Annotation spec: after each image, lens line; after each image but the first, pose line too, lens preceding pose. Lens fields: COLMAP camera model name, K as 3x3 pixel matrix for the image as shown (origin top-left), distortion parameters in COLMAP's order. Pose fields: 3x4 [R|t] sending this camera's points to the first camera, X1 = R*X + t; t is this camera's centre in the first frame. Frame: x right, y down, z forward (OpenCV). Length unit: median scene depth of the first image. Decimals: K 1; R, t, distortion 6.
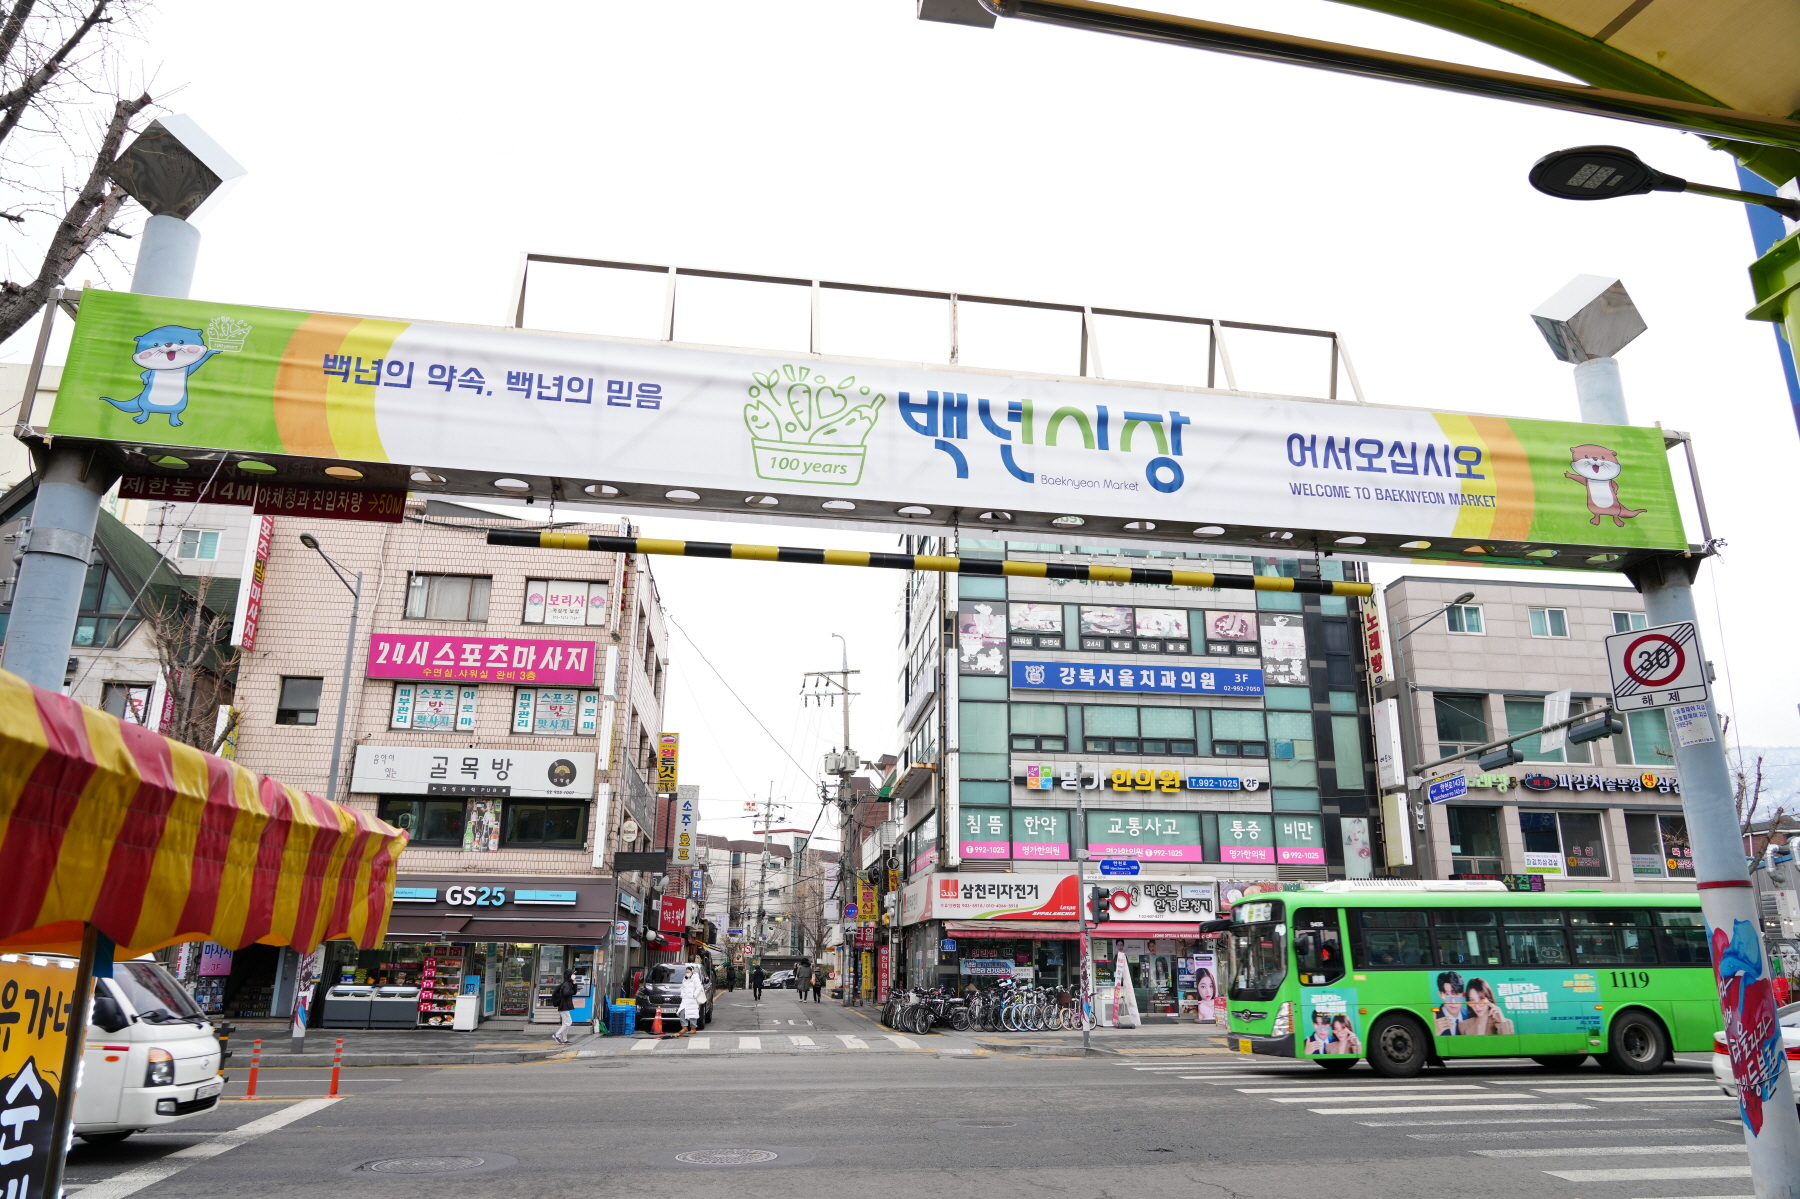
lens RADIAL K [[1230.6, 0, 900.0], [0, 1230.6, 599.5], [0, 0, 1]] dist [-0.003633, -0.002466]
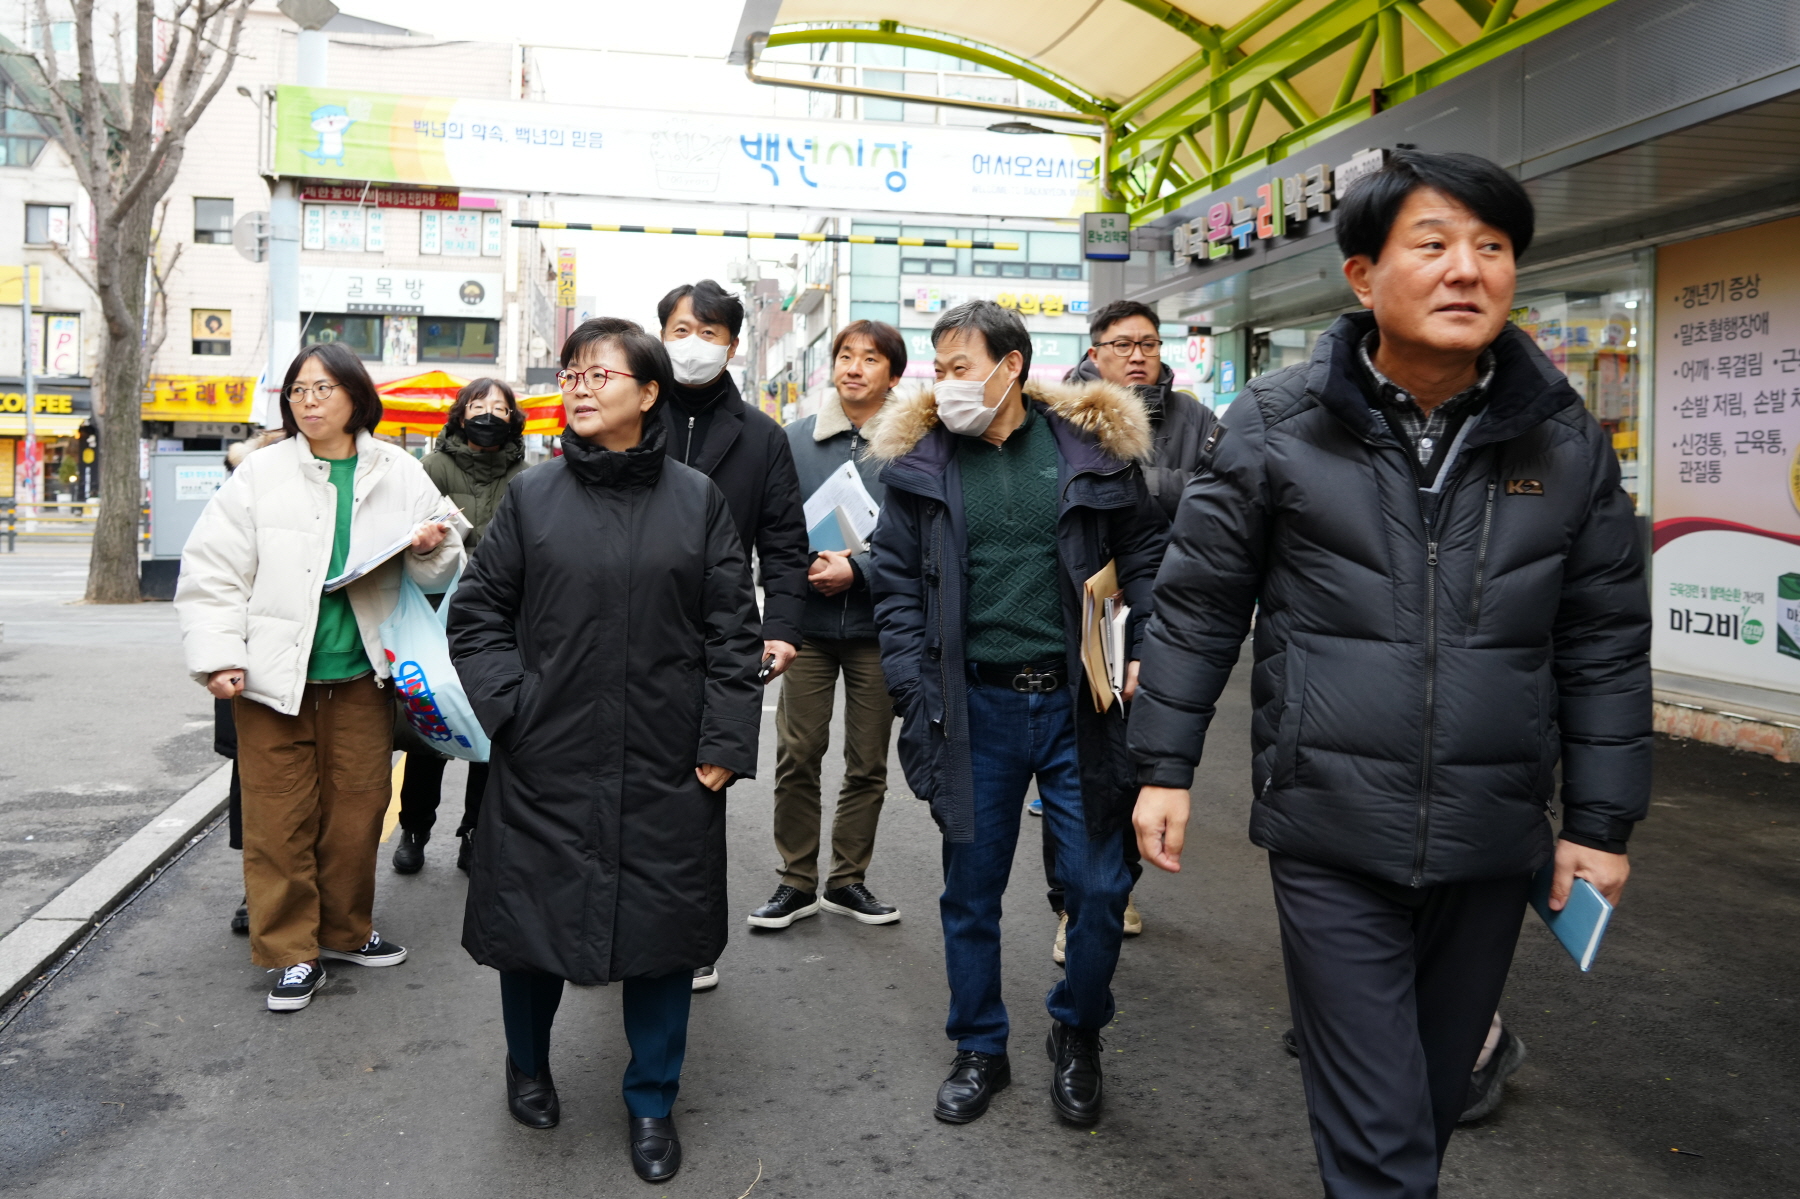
lens RADIAL K [[1880.0, 0, 900.0], [0, 1880.0, 599.5], [0, 0, 1]] dist [-0.079322, 0.007742]
pose [[0.999787, 0.008872, 0.018622, 0.064277], [-0.014640, 0.941170, 0.337615, -0.157495], [-0.014531, -0.337816, 0.941100, -0.599951]]
